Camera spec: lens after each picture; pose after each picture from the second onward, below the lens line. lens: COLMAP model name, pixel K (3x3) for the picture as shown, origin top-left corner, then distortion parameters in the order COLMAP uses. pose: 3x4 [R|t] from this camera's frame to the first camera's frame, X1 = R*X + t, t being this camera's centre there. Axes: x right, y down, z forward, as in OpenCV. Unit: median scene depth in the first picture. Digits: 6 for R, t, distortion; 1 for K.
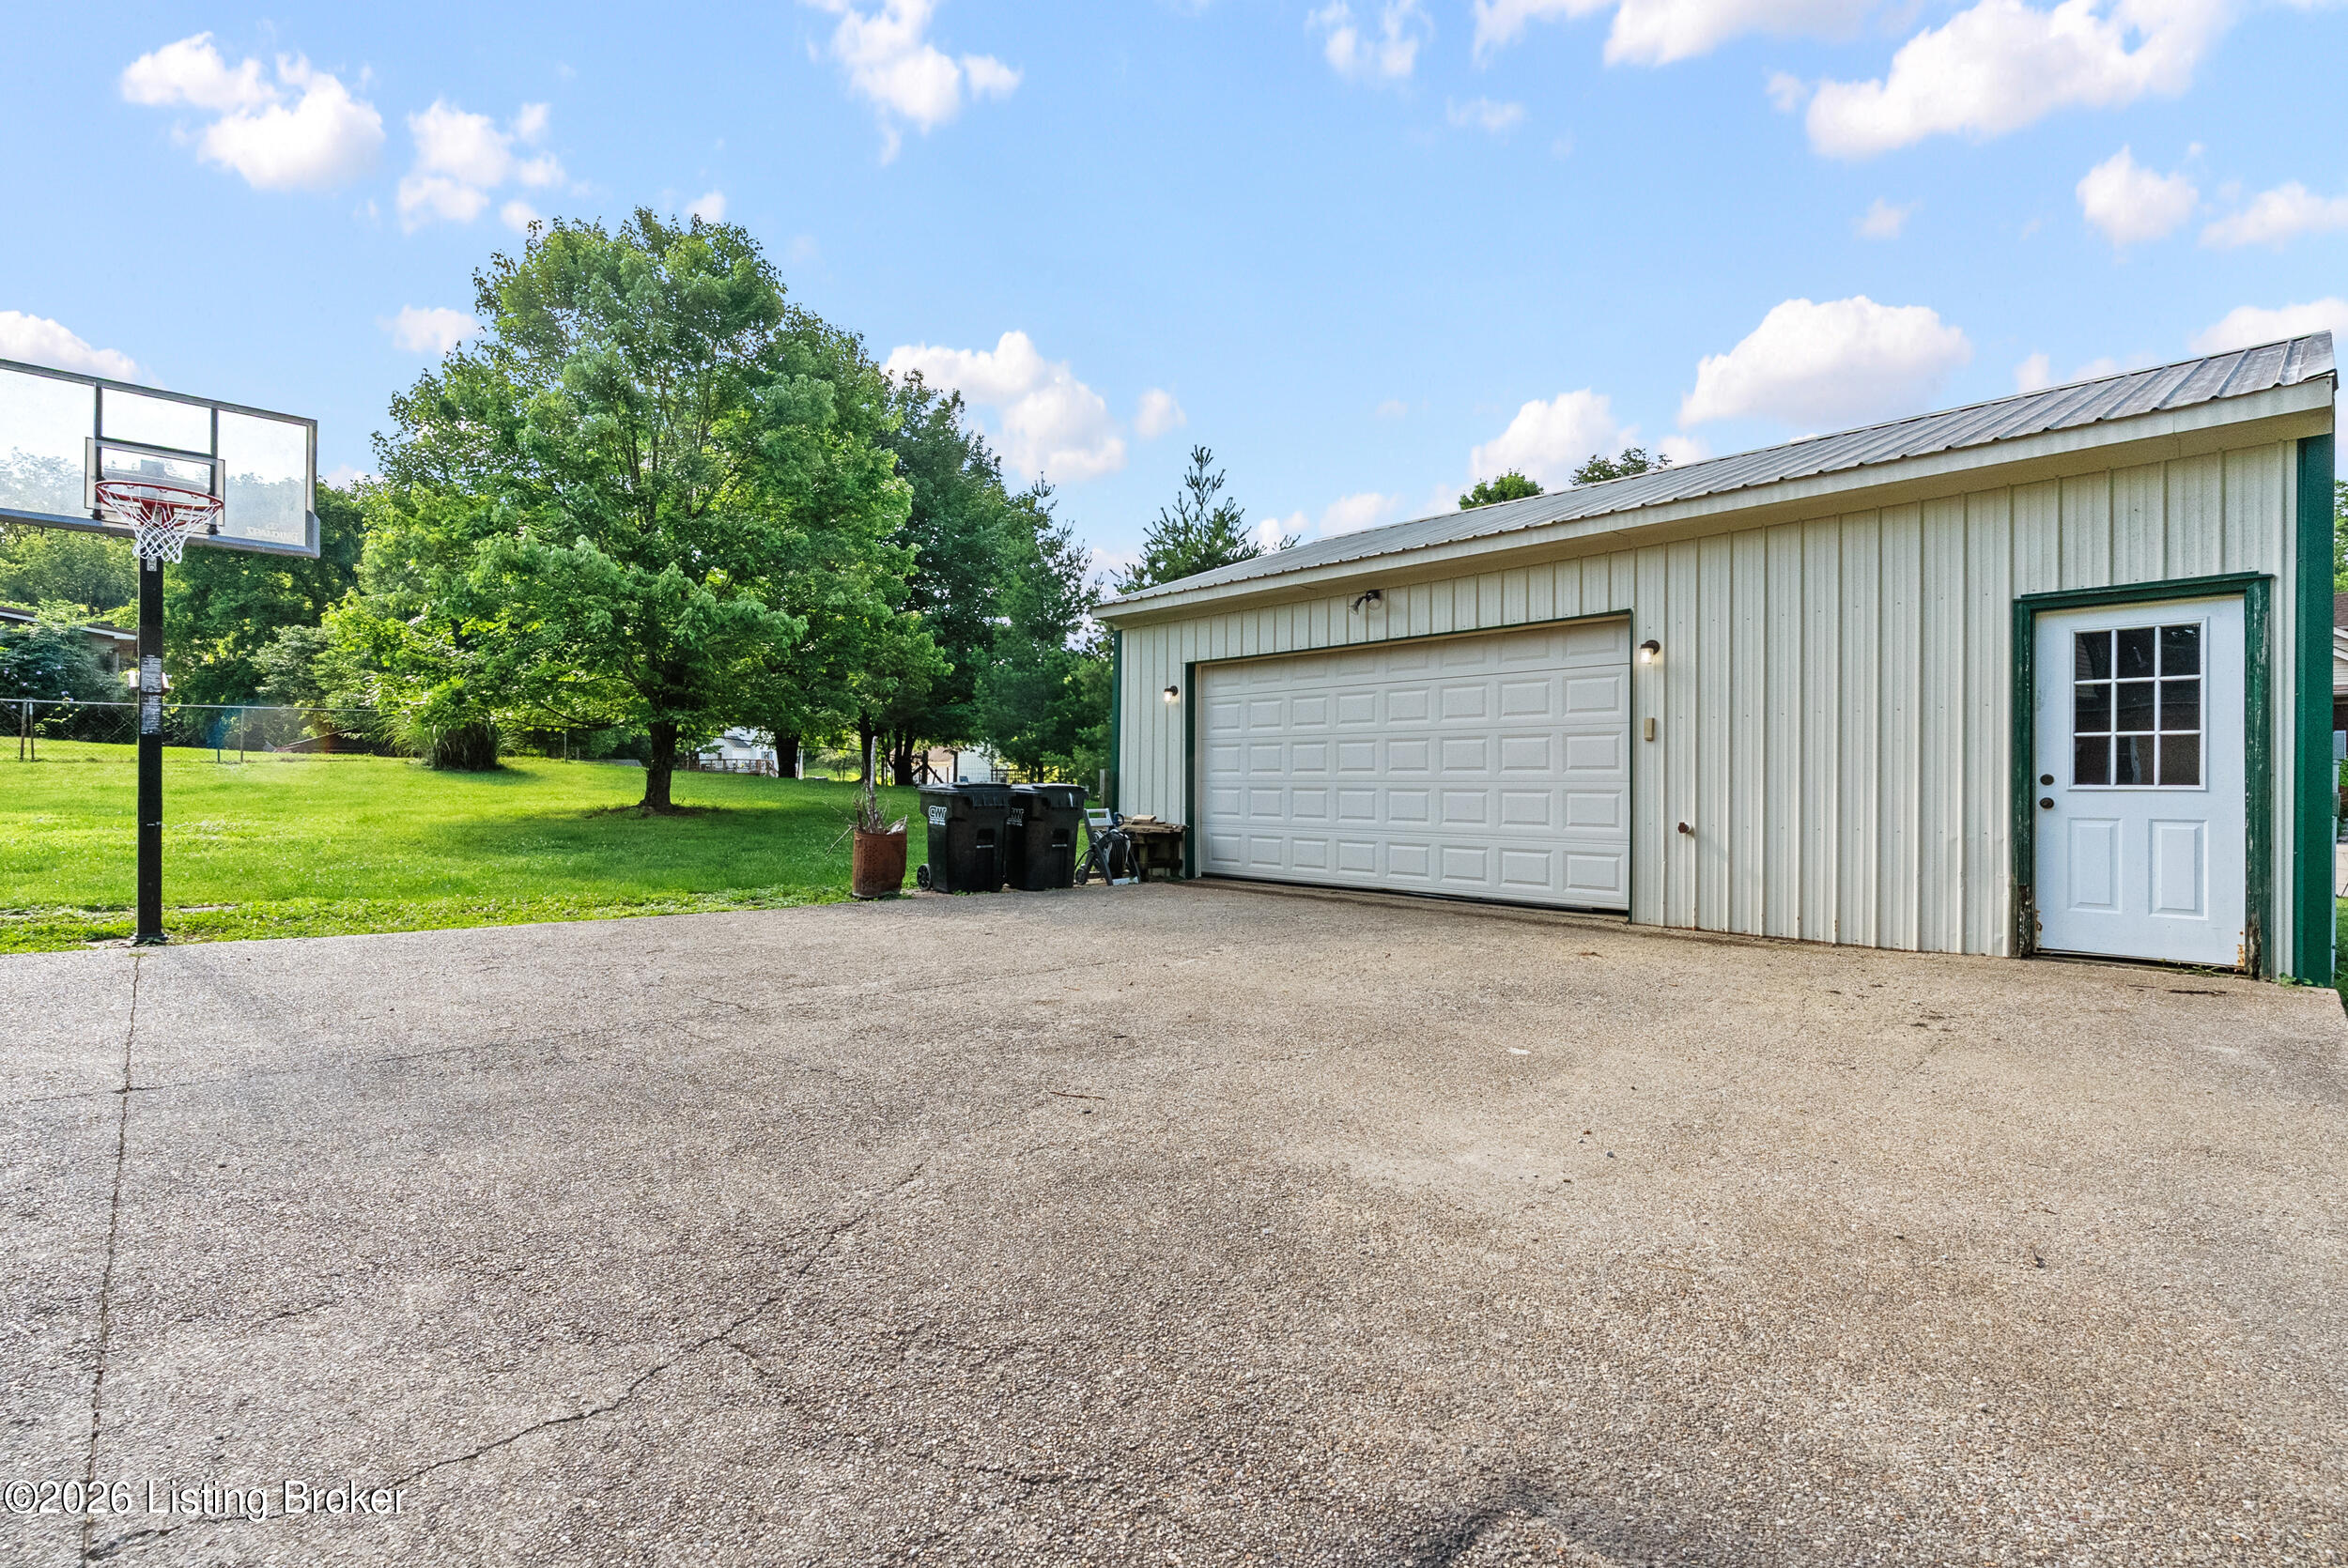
lens RADIAL K [[1058.6, 0, 1183.4], [0, 1058.6, 774.0], [0, 0, 1]] dist [-0.015449, 0.000331]
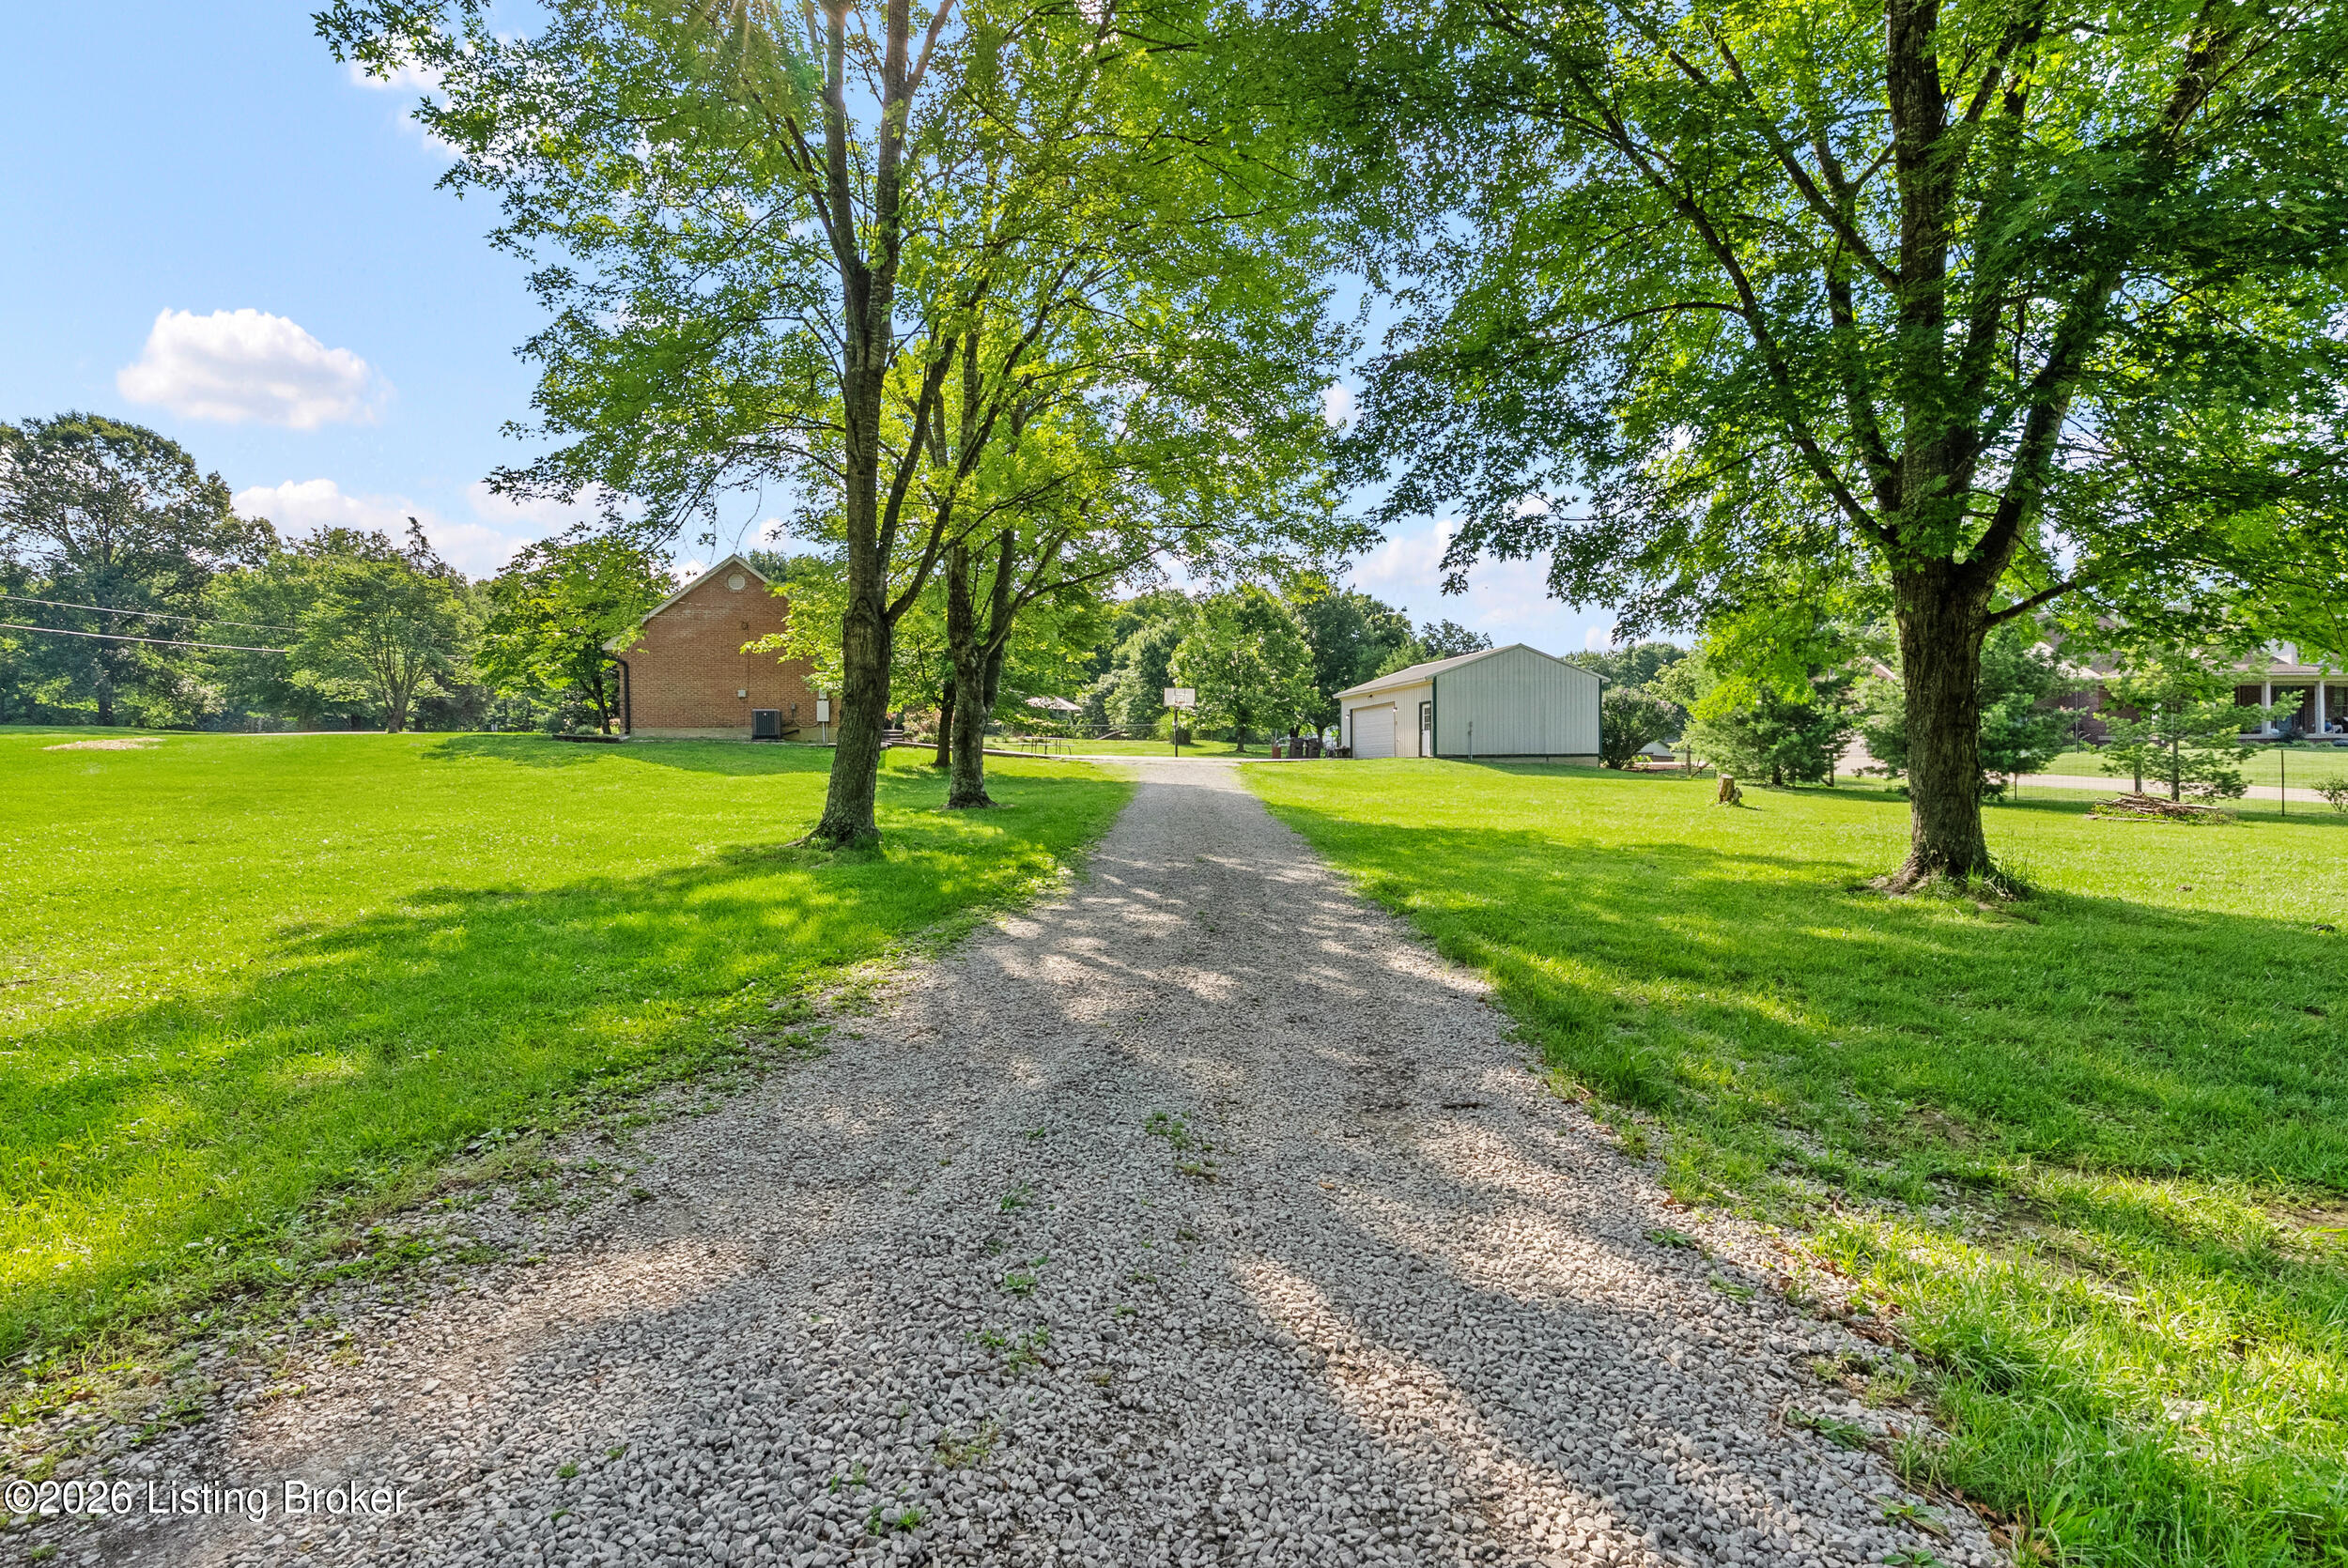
lens RADIAL K [[1058.6, 0, 1176.6], [0, 1058.6, 777.5], [0, 0, 1]] dist [-0.015449, 0.000331]
pose [[0.860100, -0.003507, -0.510113, 1.424161], [0.007390, 0.999957, 0.005586, 0.129162], [0.510072, -0.008575, 0.860089, -2.731266]]
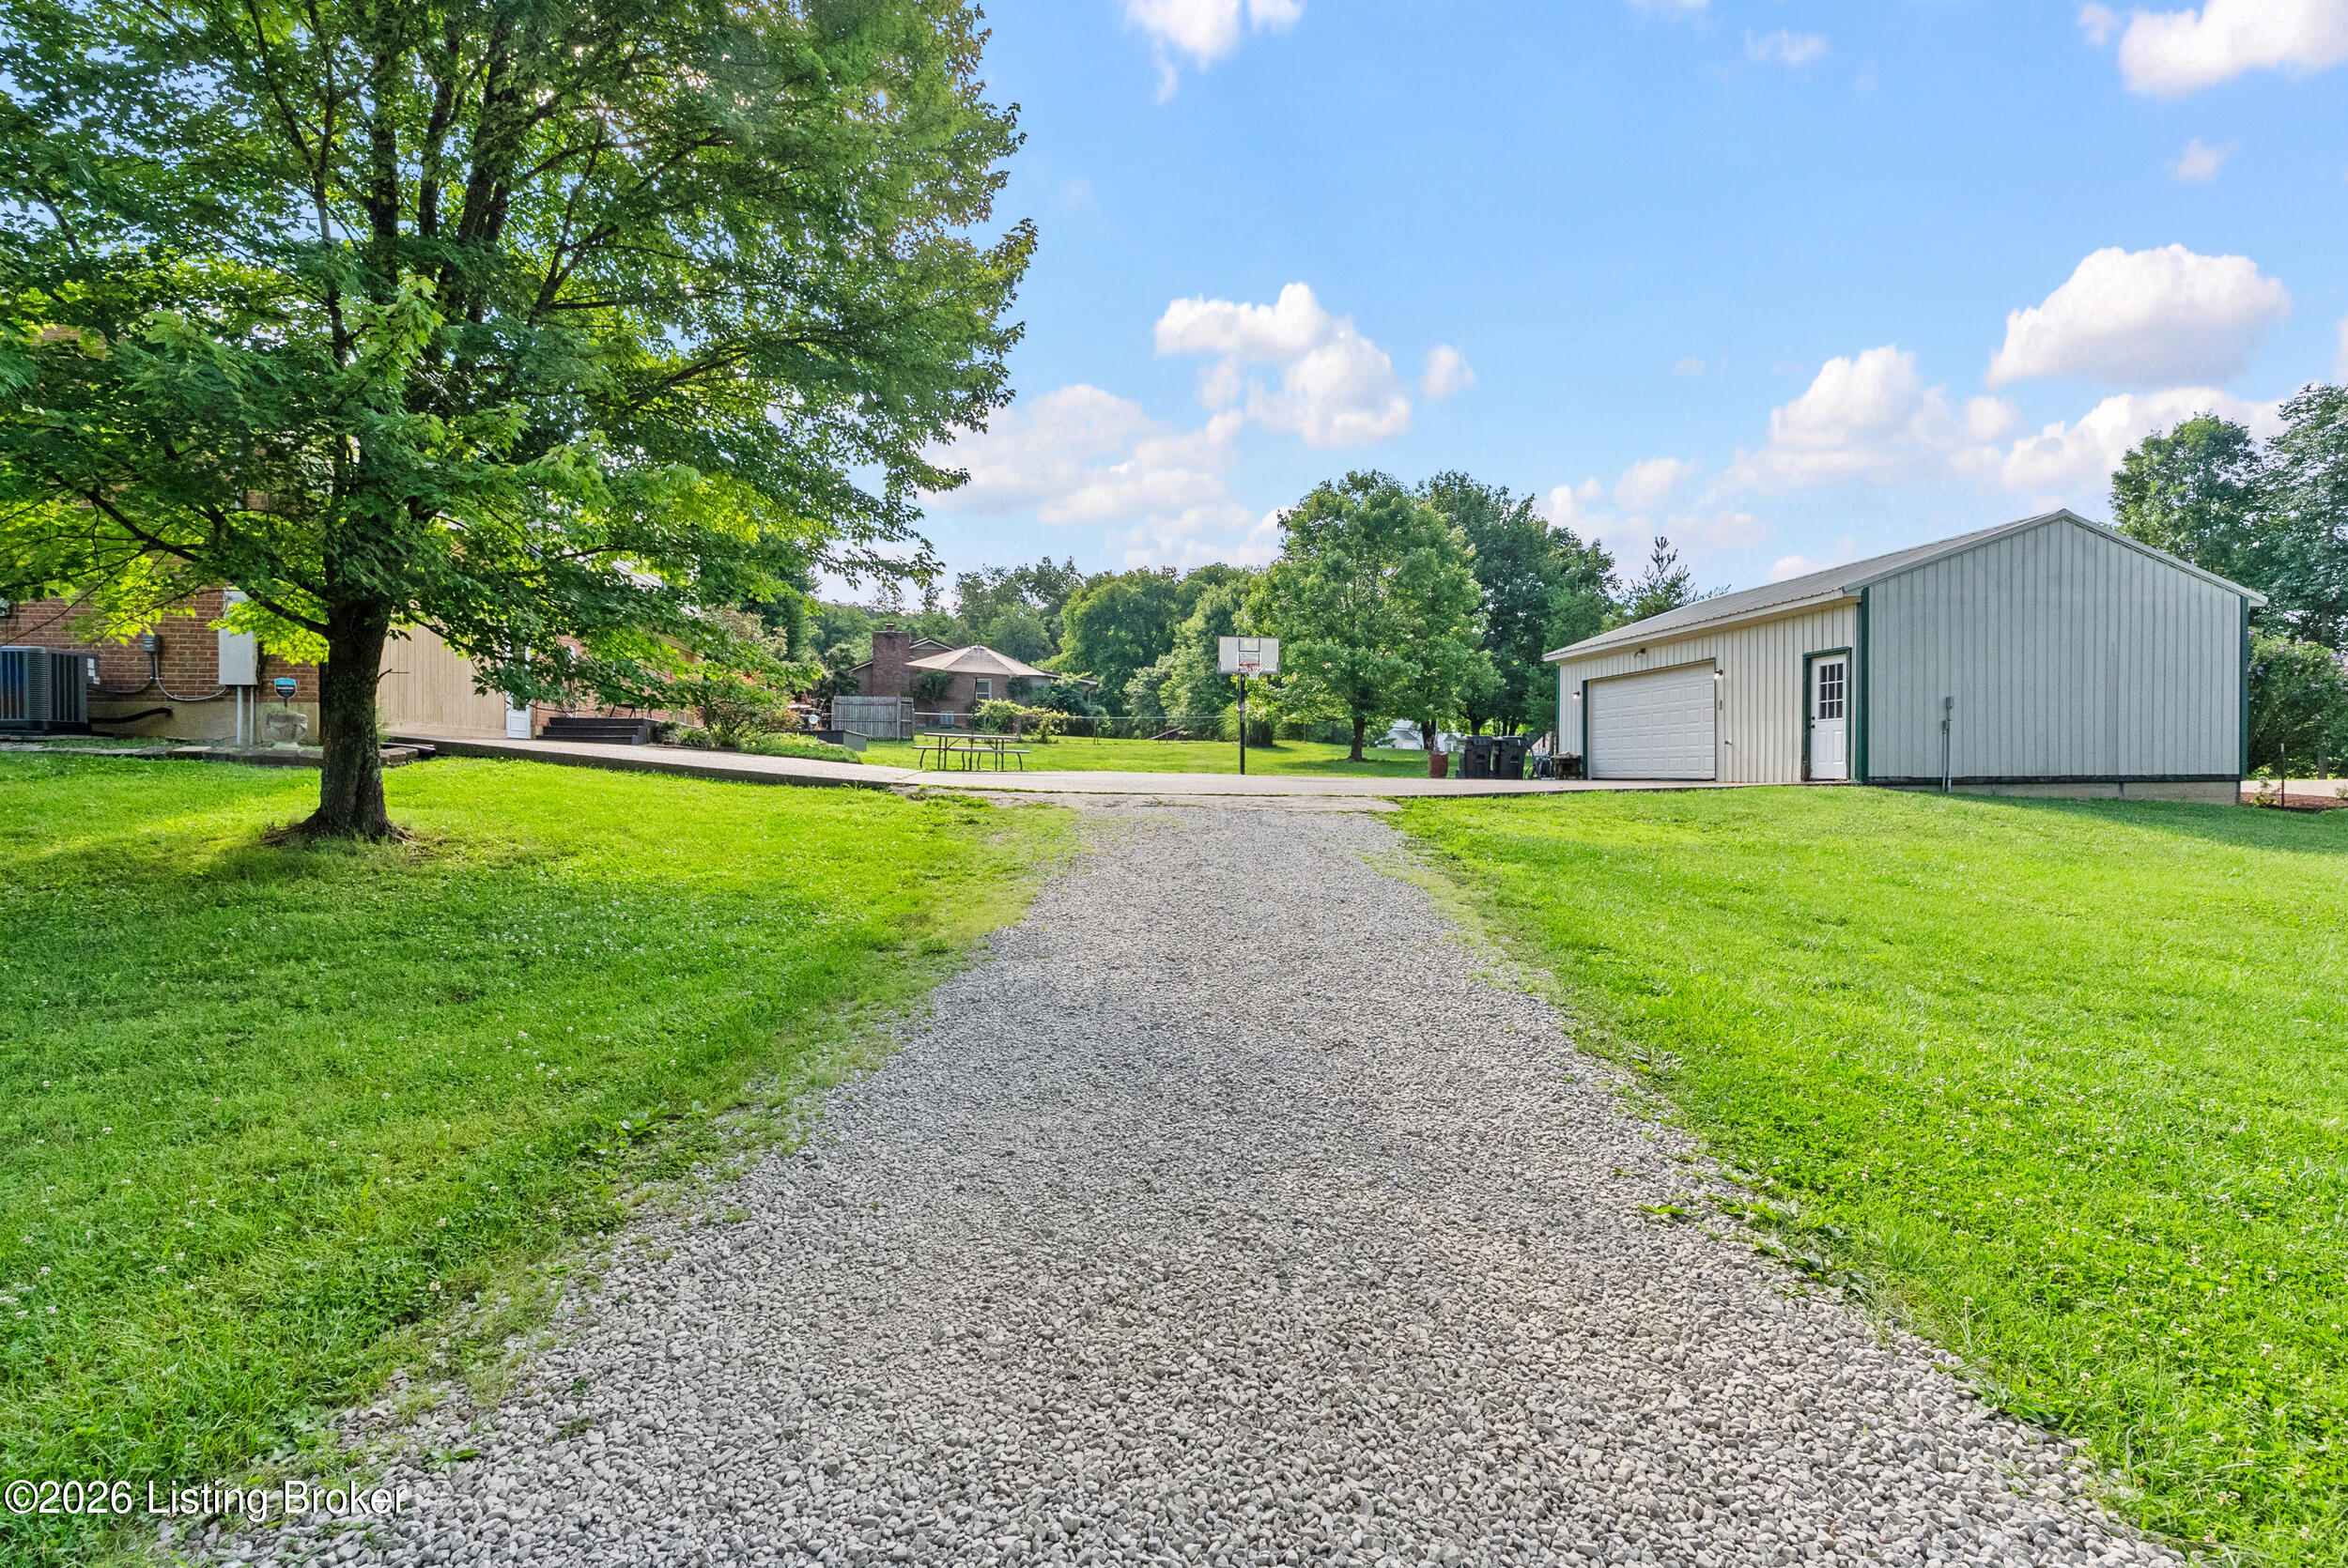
lens RADIAL K [[1058.6, 0, 1171.9], [0, 1058.6, 775.4], [0, 0, 1]] dist [-0.015449, 0.000331]
pose [[0.813351, -0.002242, -0.581769, 0.529371], [0.006083, 0.999971, 0.004651, 0.067736], [0.581741, -0.007322, 0.813341, -1.151823]]
